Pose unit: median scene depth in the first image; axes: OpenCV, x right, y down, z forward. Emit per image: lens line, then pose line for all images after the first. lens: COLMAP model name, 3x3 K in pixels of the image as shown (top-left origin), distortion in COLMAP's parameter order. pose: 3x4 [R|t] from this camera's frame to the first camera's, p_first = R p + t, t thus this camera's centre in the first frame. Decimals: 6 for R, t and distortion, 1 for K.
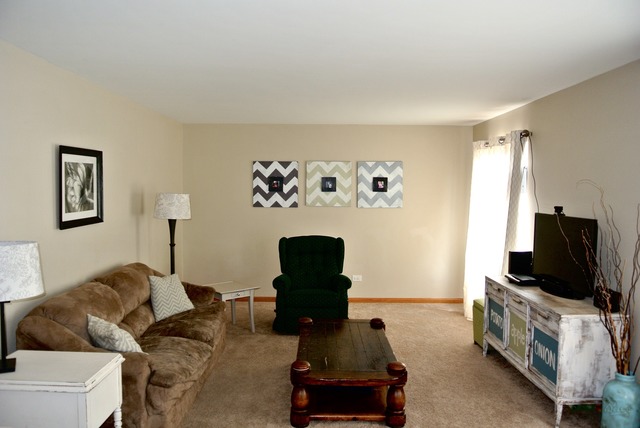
lens RADIAL K [[495.8, 0, 316.2], [0, 495.8, 211.9], [0, 0, 1]] dist [-0.073316, 0.022615]
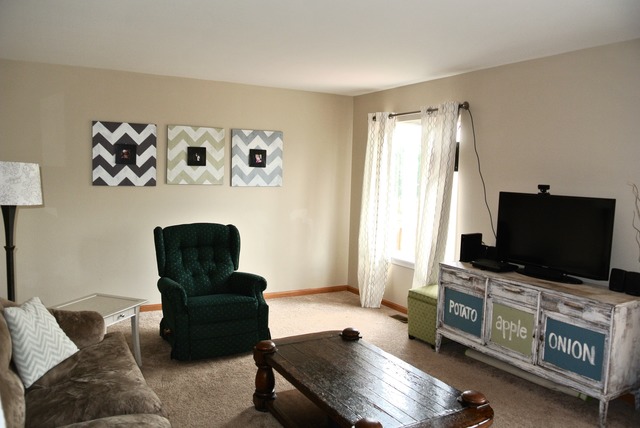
lens RADIAL K [[495.8, 0, 322.5], [0, 495.8, 214.6], [0, 0, 1]] dist [-0.073316, 0.022615]
pose [[0.870288, -0.027066, 0.491799, -0.186487], [0.003902, 0.998837, 0.048066, -0.000567], [-0.492528, -0.039912, 0.869381, 0.225425]]
